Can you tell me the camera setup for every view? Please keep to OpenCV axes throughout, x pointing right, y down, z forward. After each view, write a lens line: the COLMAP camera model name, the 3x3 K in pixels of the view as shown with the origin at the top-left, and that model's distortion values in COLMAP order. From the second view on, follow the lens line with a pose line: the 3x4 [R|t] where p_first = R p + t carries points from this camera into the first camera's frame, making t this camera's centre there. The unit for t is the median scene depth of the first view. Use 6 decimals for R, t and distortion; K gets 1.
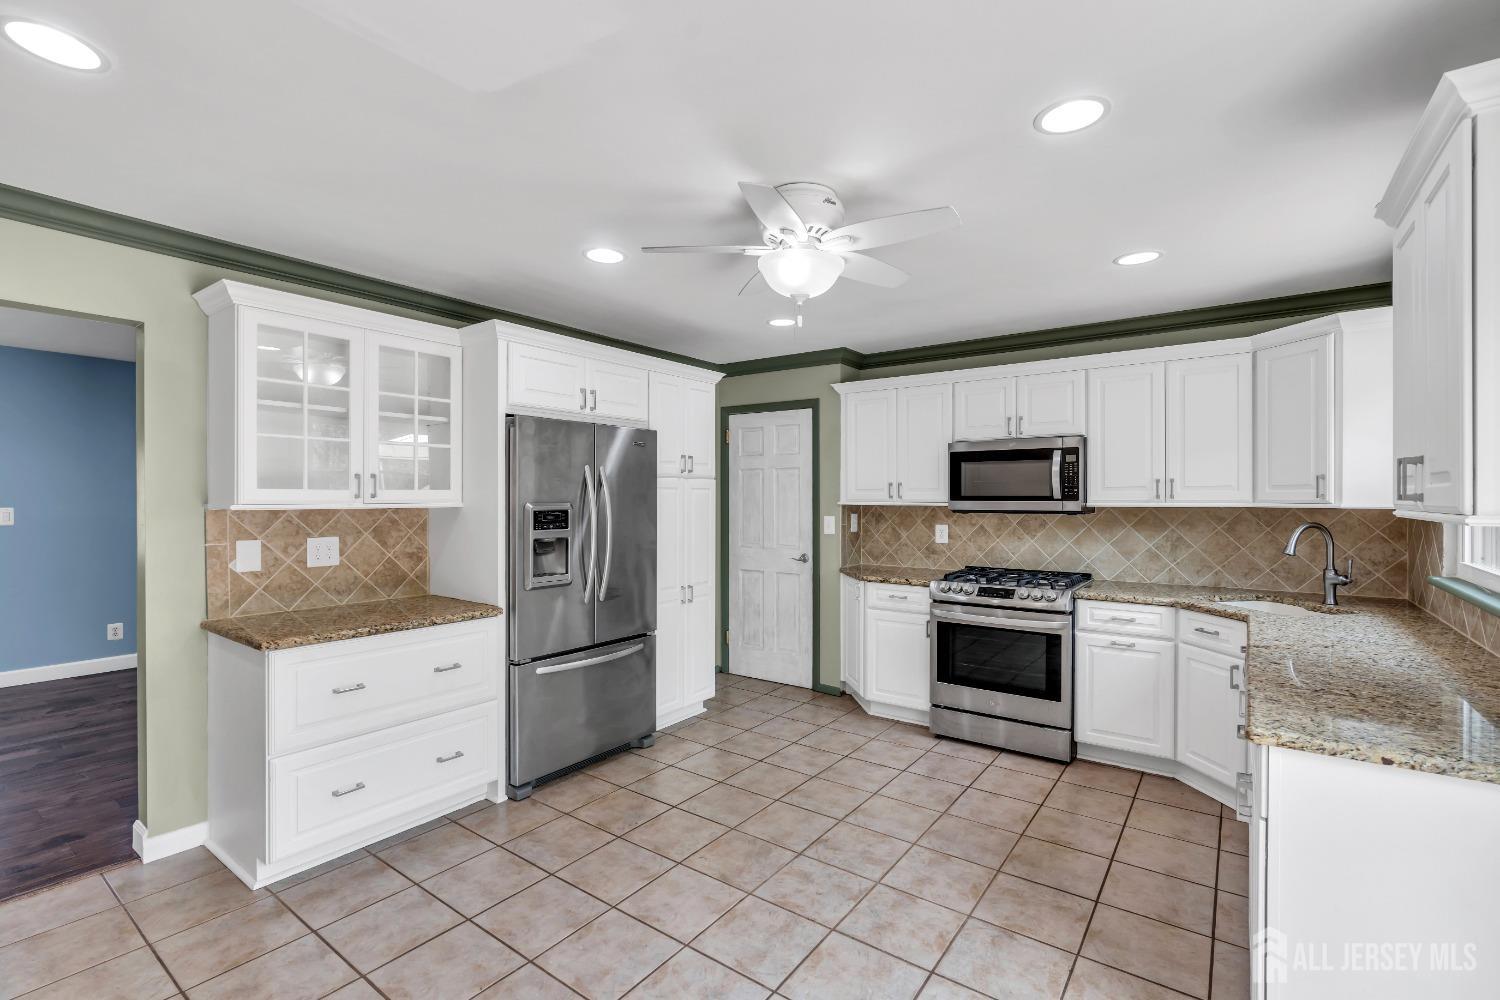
lens RADIAL K [[673.8, 0, 750.0], [0, 673.8, 500.0], [0, 0, 1]] dist [-0.012016, 0.004000]
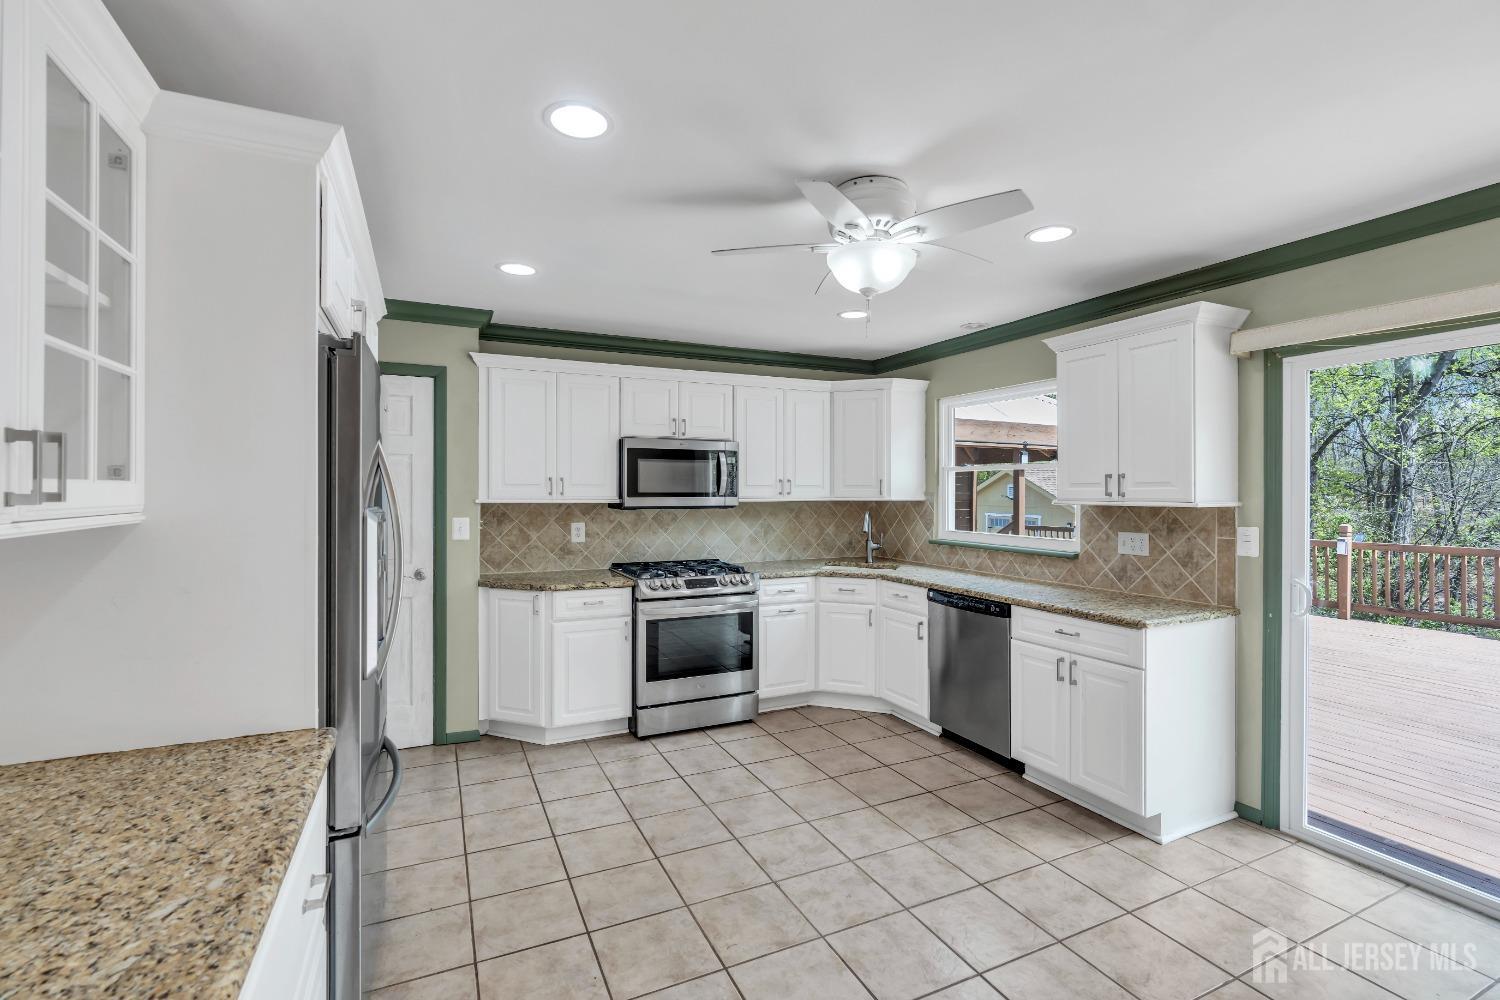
lens RADIAL K [[671.0, 0, 750.8], [0, 671.0, 492.6], [0, 0, 1]] dist [-0.010260, 0.000926]
pose [[0.476115, 0.000152, 0.879383, -0.532508], [0.003041, 0.999994, -0.001819, -0.004029], [-0.879378, 0.003540, 0.476112, 0.420515]]
